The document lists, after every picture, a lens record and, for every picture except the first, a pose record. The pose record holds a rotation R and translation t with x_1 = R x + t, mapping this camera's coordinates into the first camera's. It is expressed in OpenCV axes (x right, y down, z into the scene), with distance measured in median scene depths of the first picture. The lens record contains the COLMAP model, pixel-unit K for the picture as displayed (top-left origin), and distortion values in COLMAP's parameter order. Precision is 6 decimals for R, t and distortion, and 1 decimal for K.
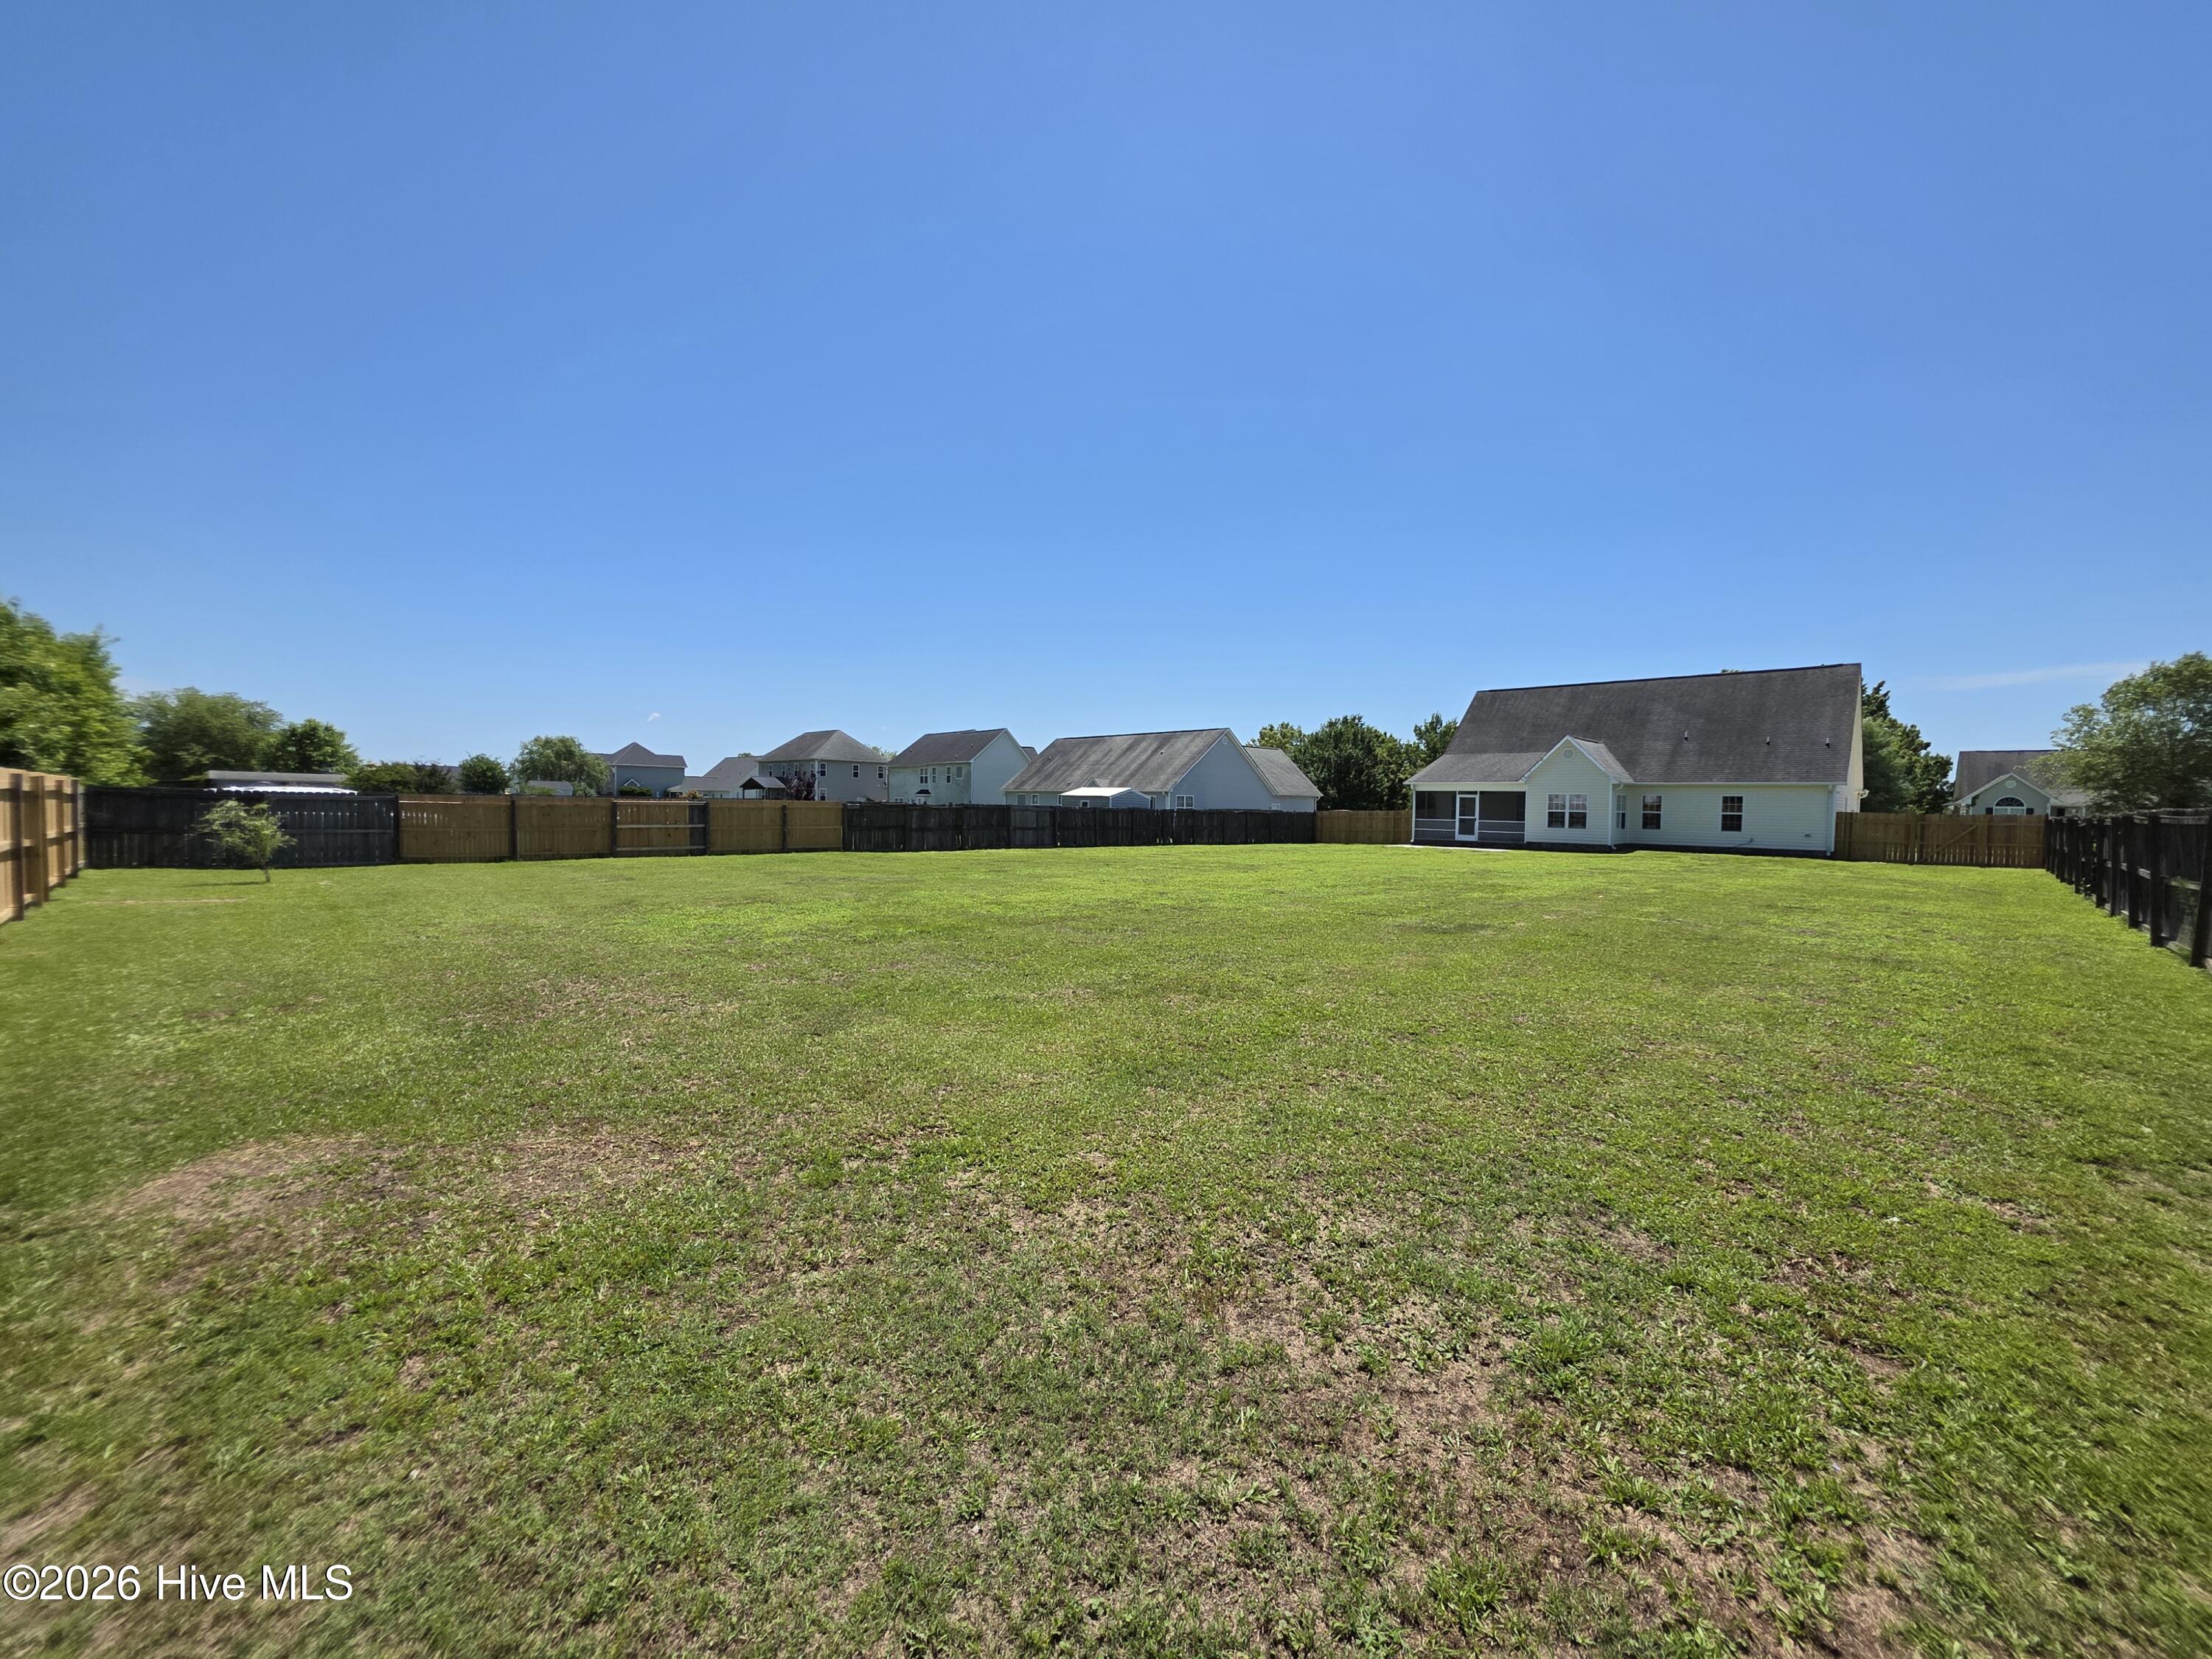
lens RADIAL K [[888.5, 0, 1108.5], [0, 888.5, 832.6], [0, 0, 1]] dist [-0.000714, -0.000060]
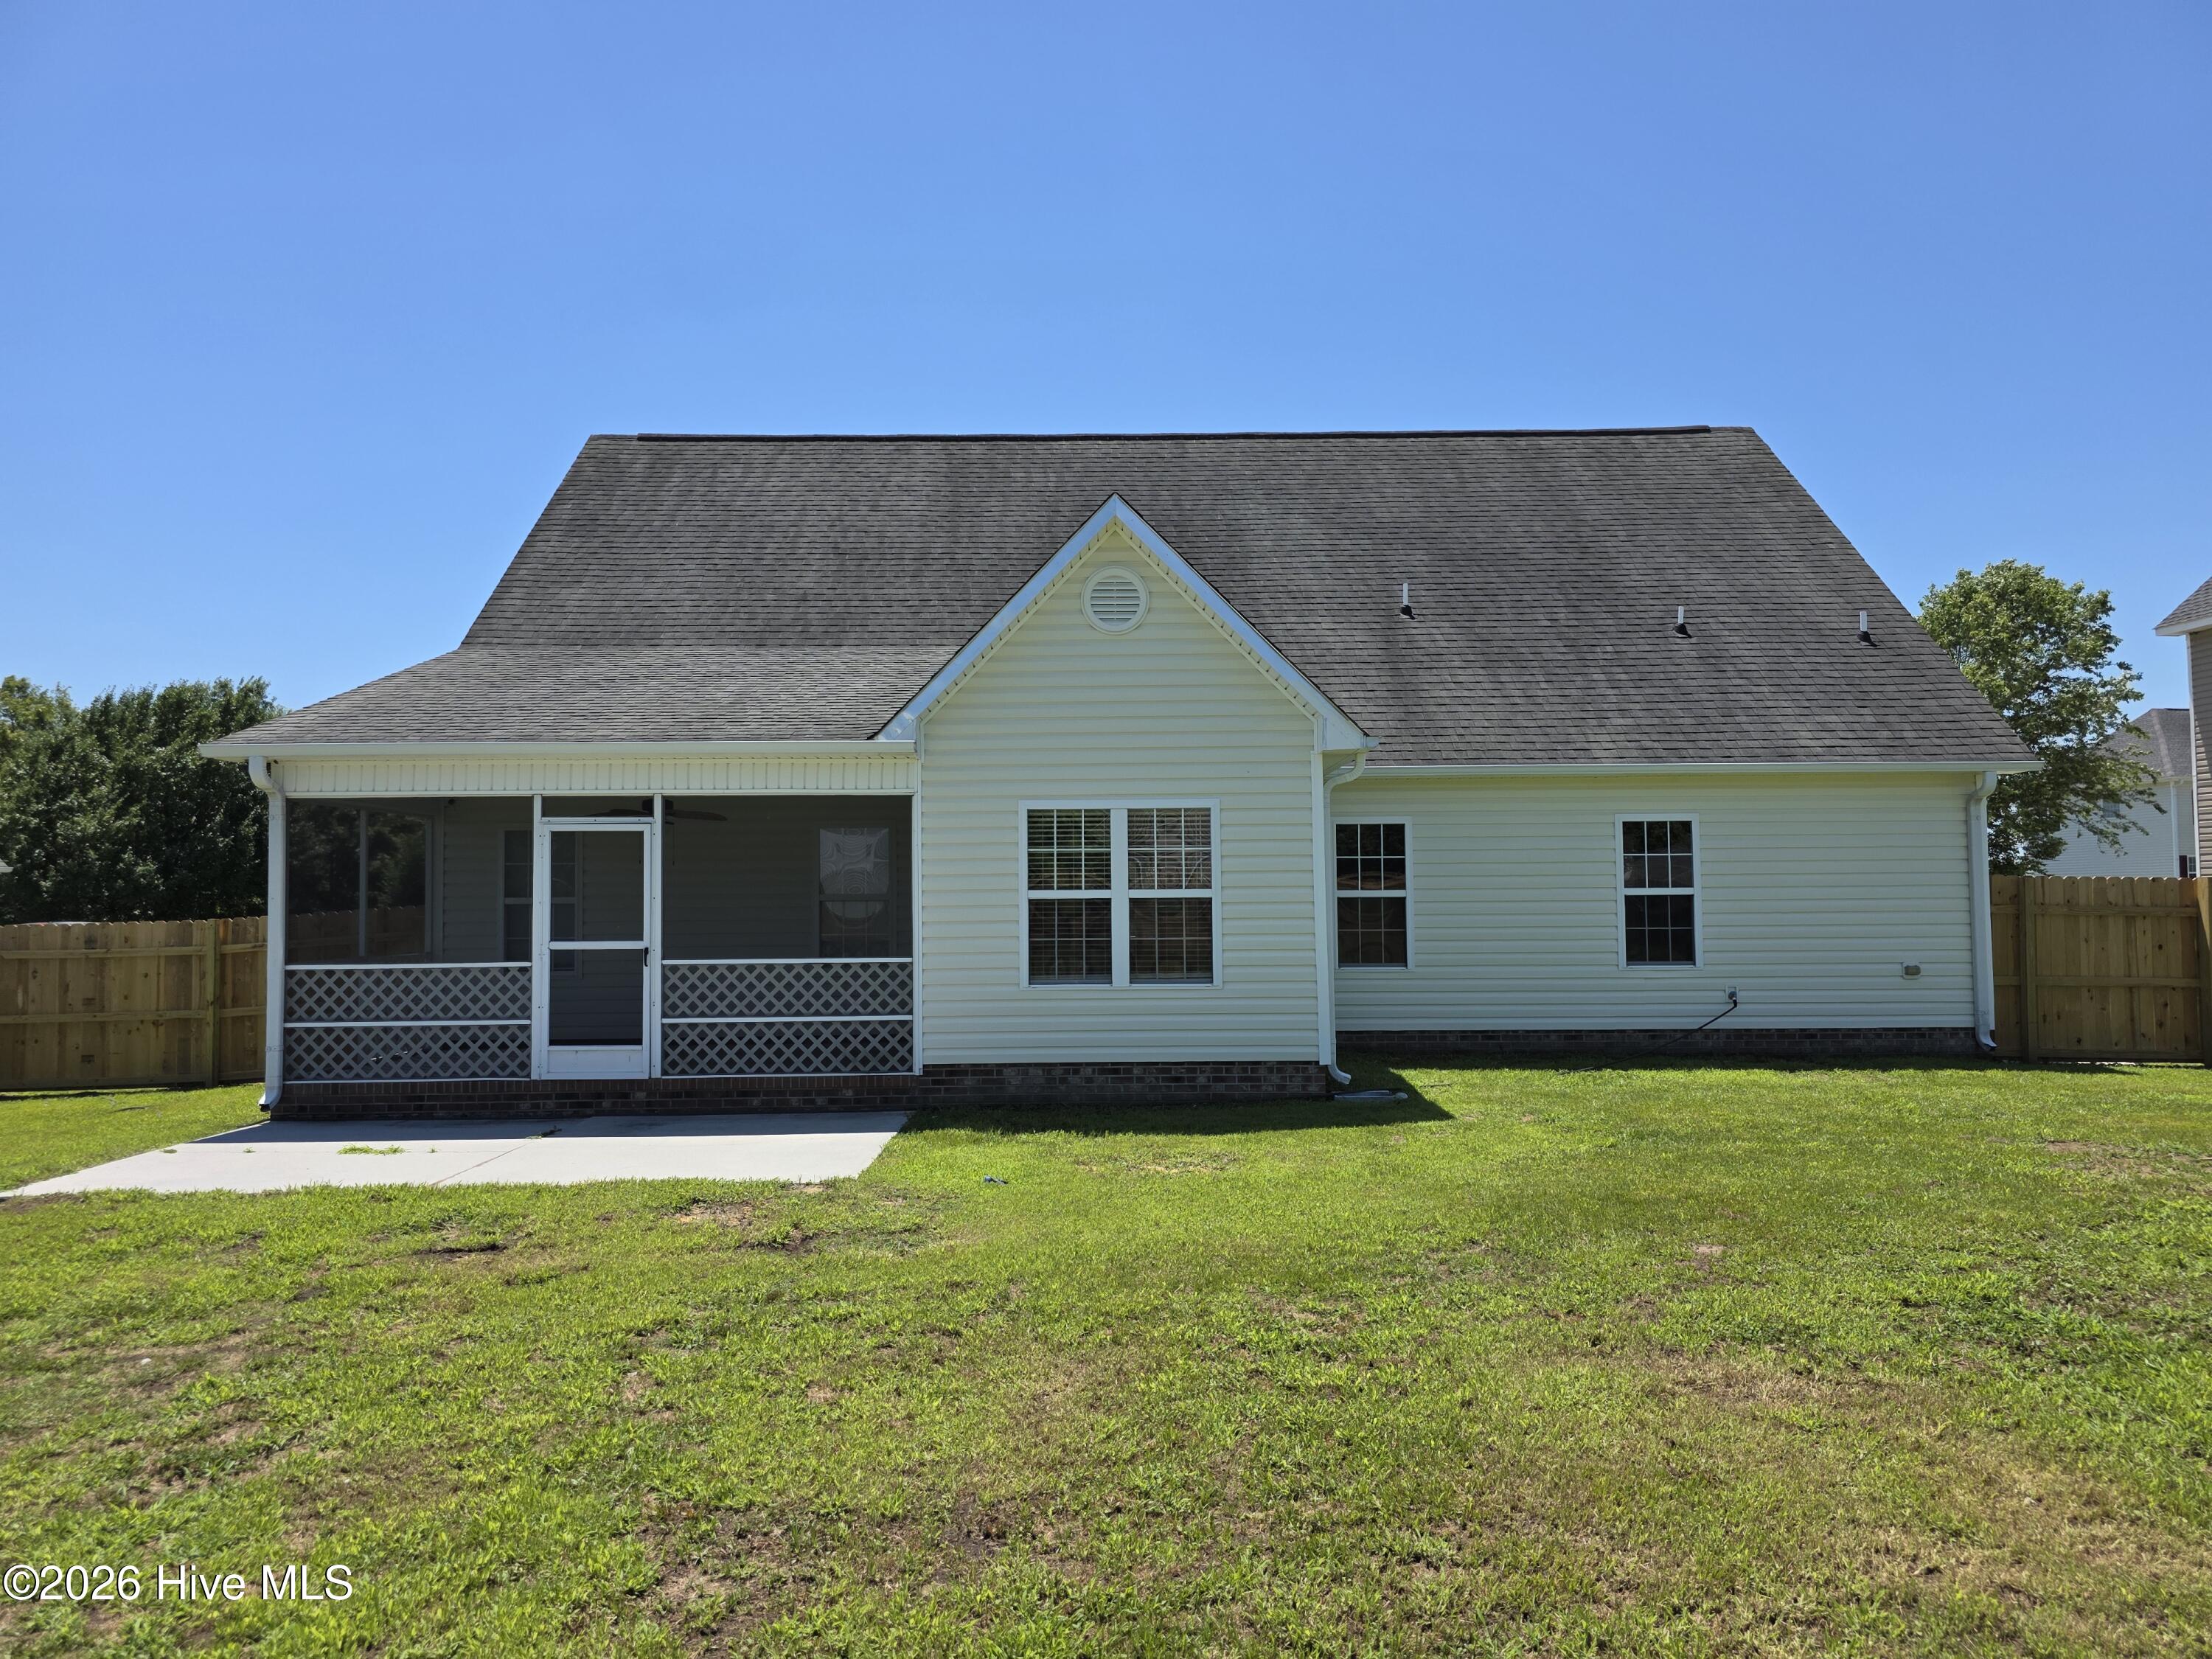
lens RADIAL K [[1493.6, 0, 1111.9], [0, 1493.6, 842.2], [0, 0, 1]] dist [0.064792, -0.066545]
pose [[0.722152, 0.004666, 0.691719, 0.289934], [0.044655, 0.997577, -0.053348, -0.018623], [-0.690292, 0.069414, 0.720194, 0.763062]]
